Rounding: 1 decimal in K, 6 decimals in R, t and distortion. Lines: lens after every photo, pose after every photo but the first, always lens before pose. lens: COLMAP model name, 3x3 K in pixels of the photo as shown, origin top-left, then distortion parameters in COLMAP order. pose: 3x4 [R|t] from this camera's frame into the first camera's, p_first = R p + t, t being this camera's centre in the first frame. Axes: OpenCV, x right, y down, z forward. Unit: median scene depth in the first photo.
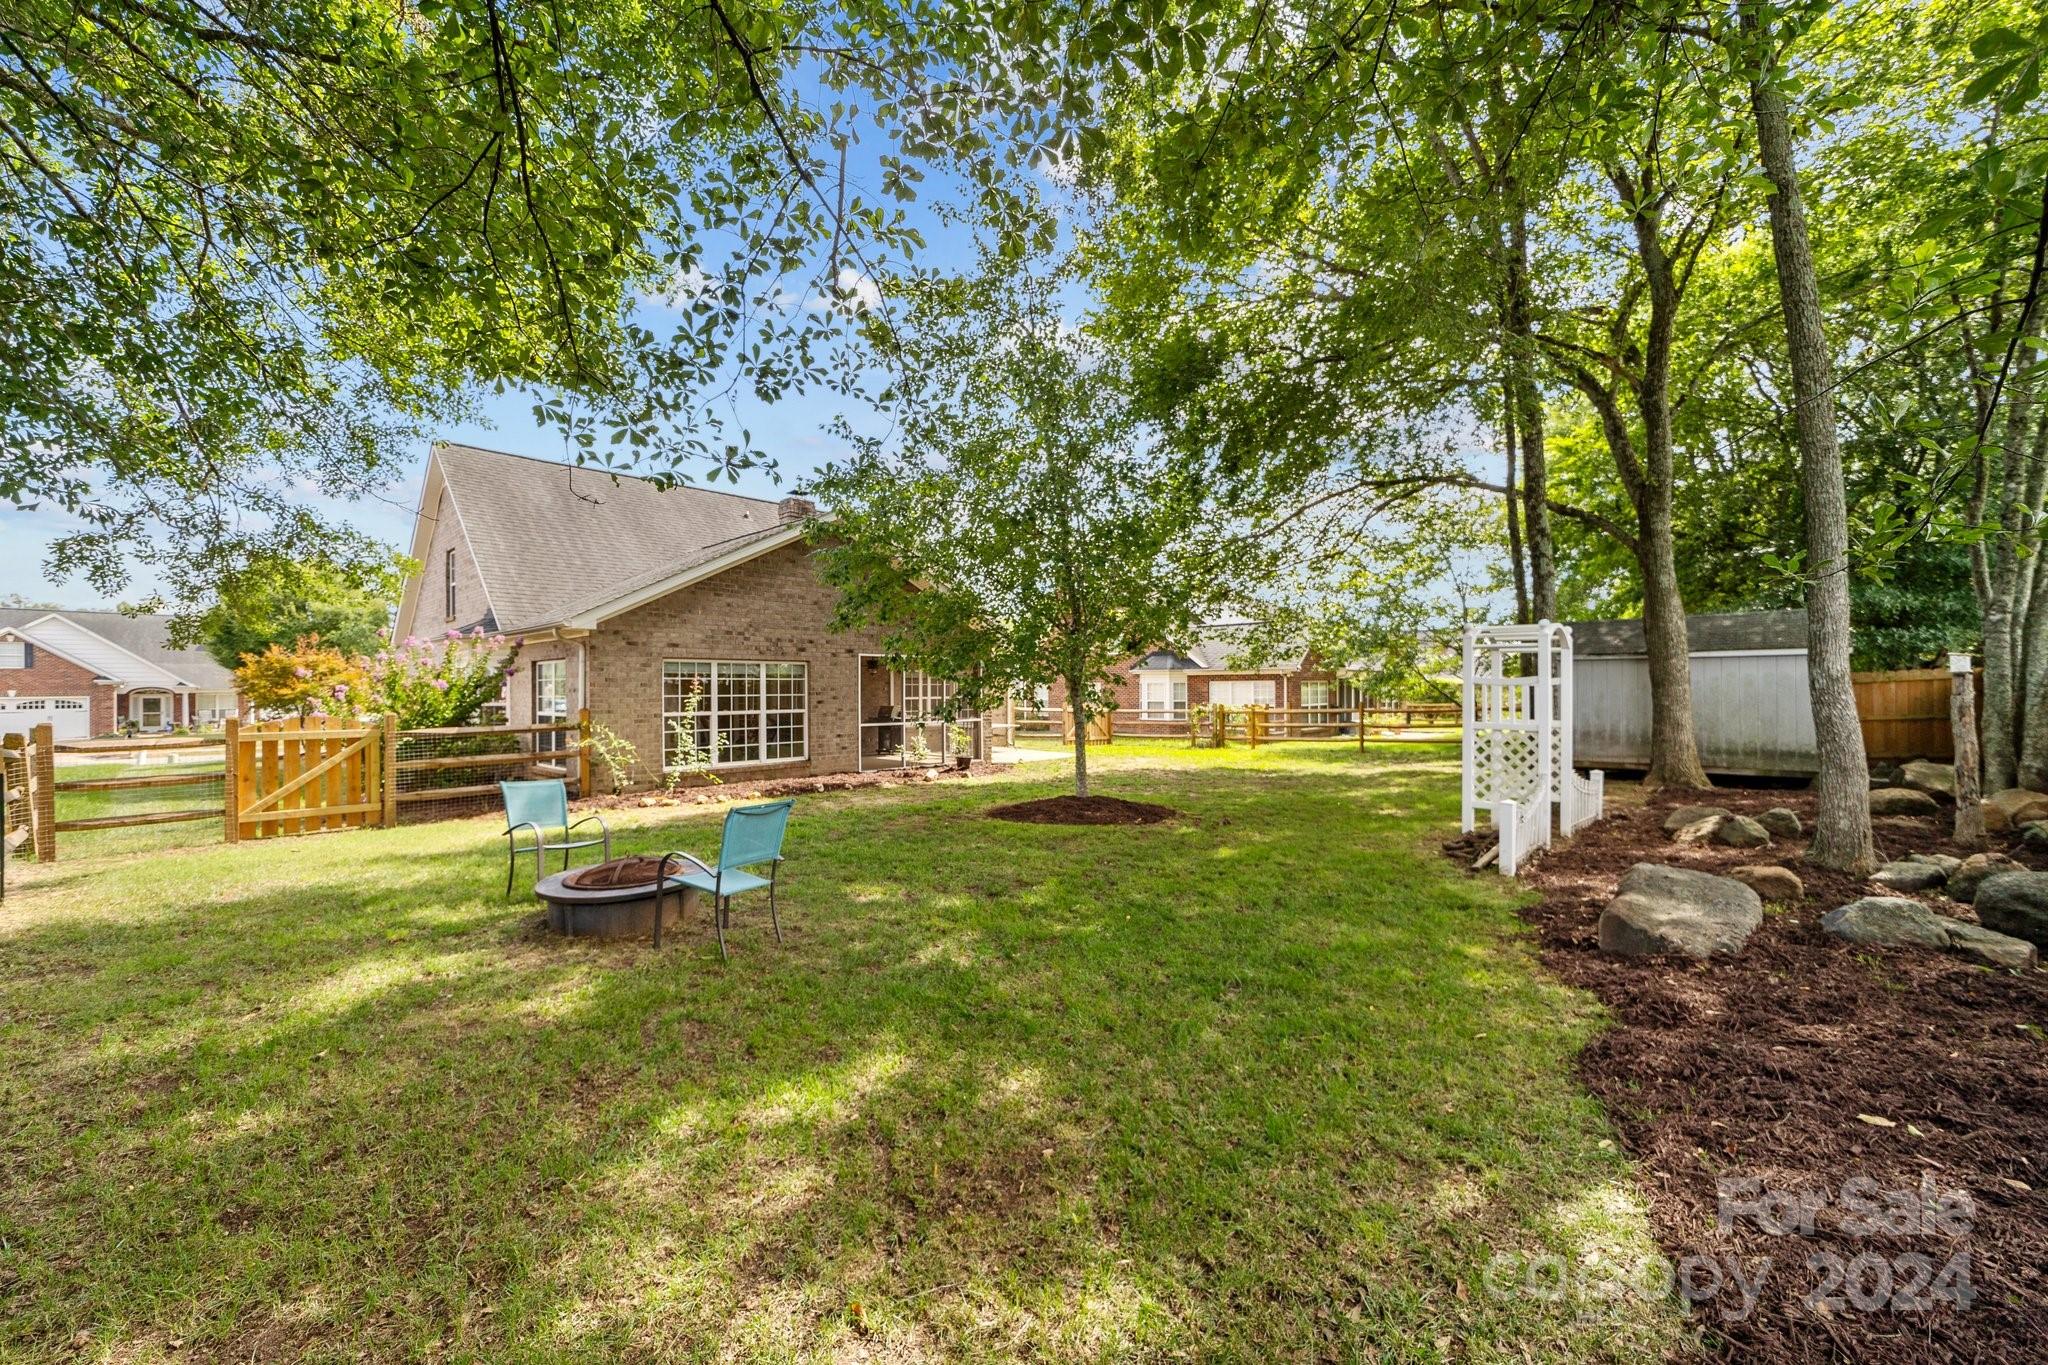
lens RADIAL K [[784.2, 0, 1030.8], [0, 784.2, 684.3], [0, 0, 1]] dist [-0.024172, 0.010888]
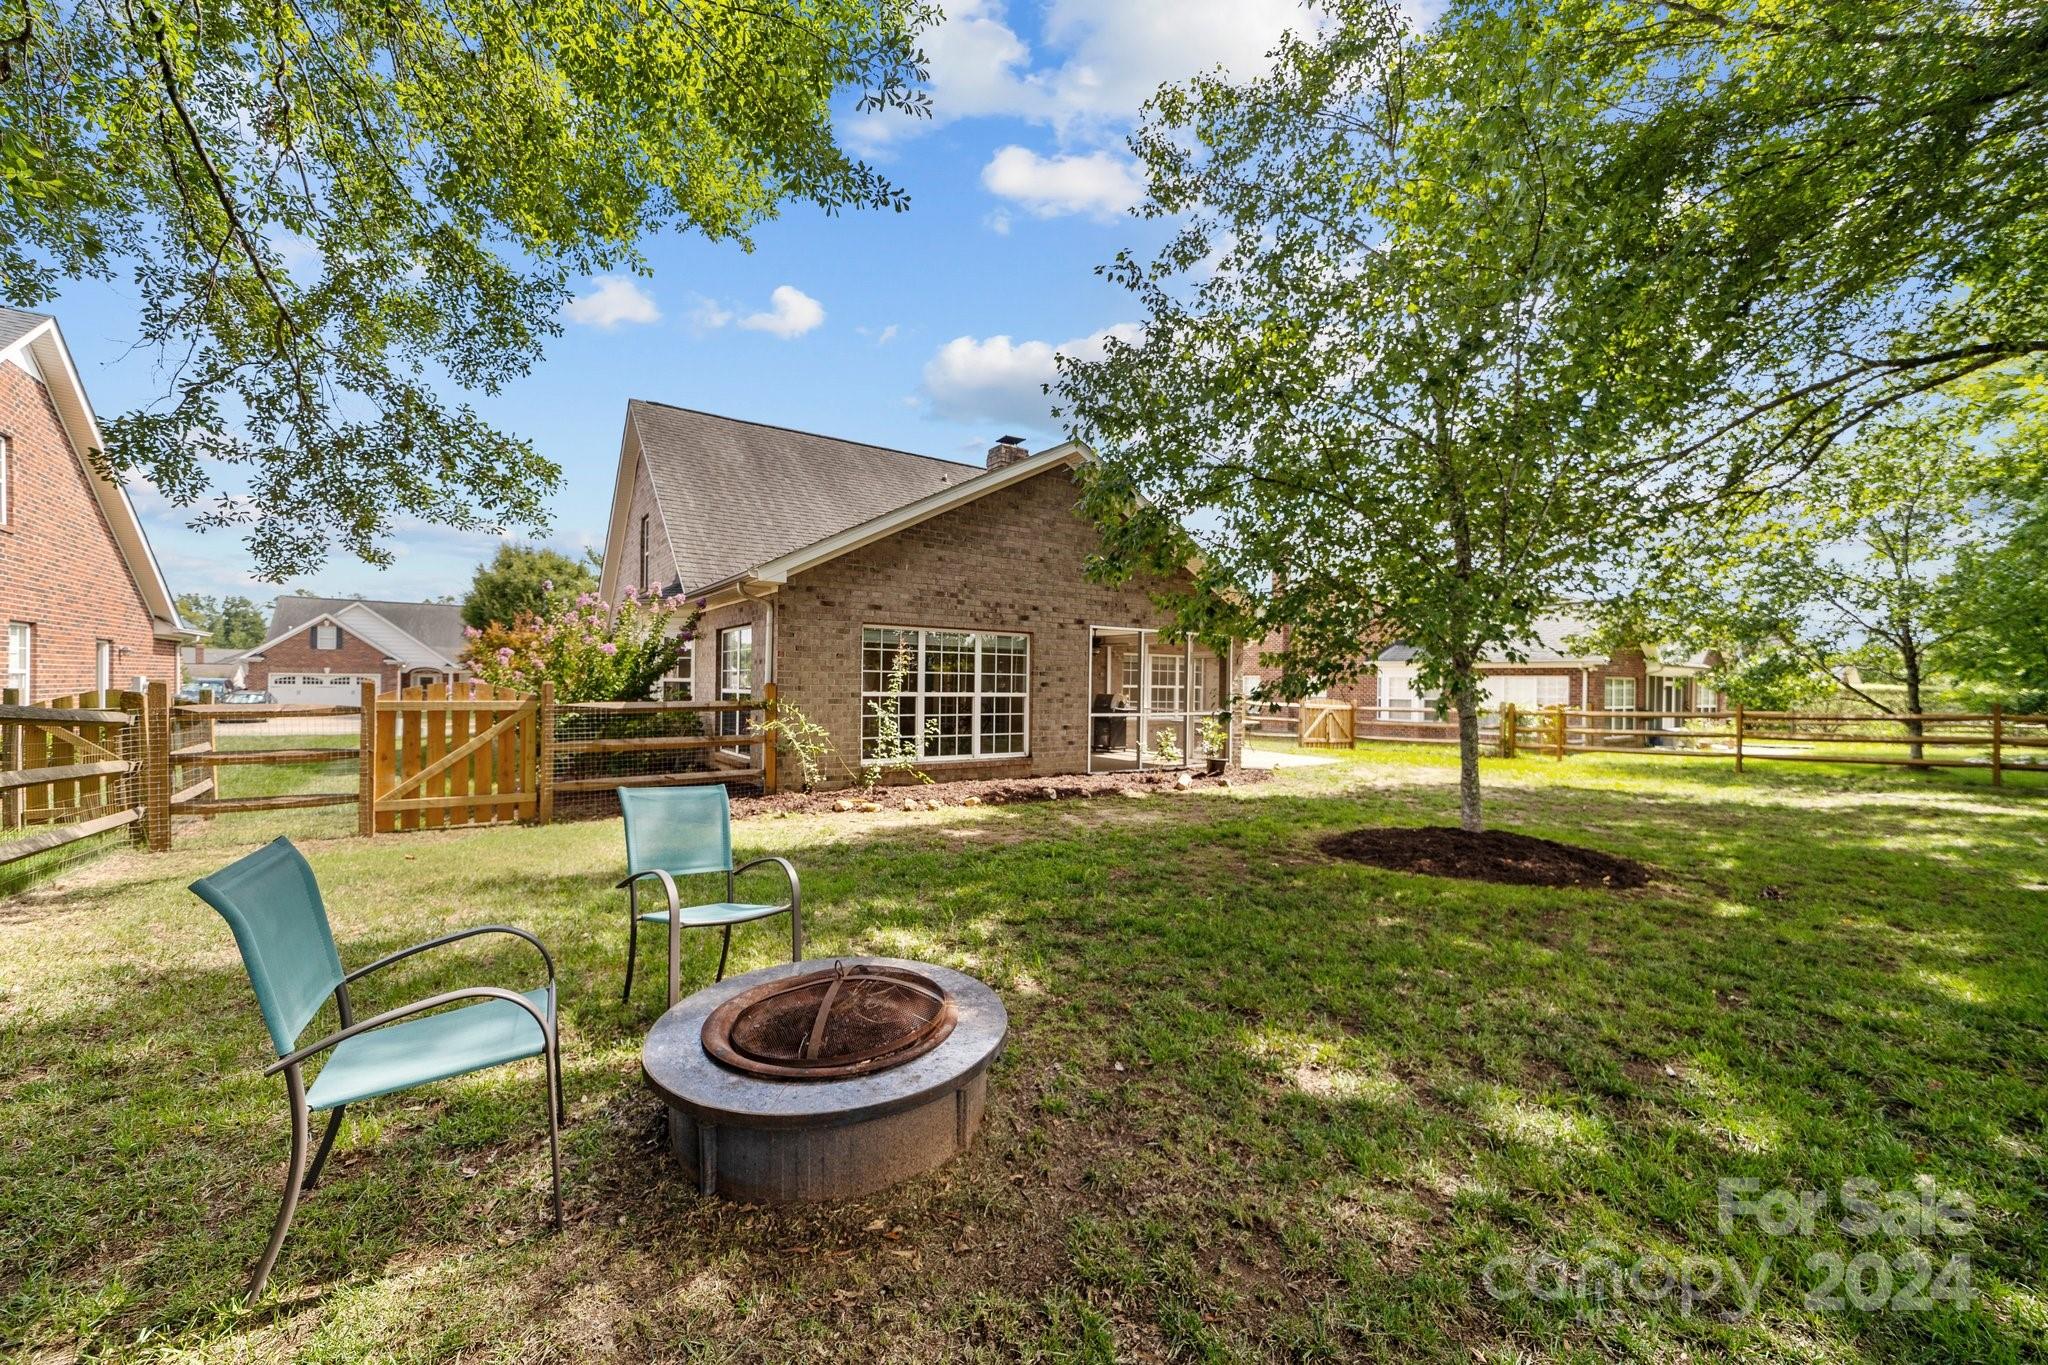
lens RADIAL K [[784.2, 0, 1030.8], [0, 784.2, 684.3], [0, 0, 1]] dist [-0.024172, 0.010888]
pose [[0.978488, 0.018695, -0.205457, -0.130212], [-0.017938, 0.999824, 0.005546, 0.020290], [0.205525, -0.001742, 0.978650, 0.237512]]
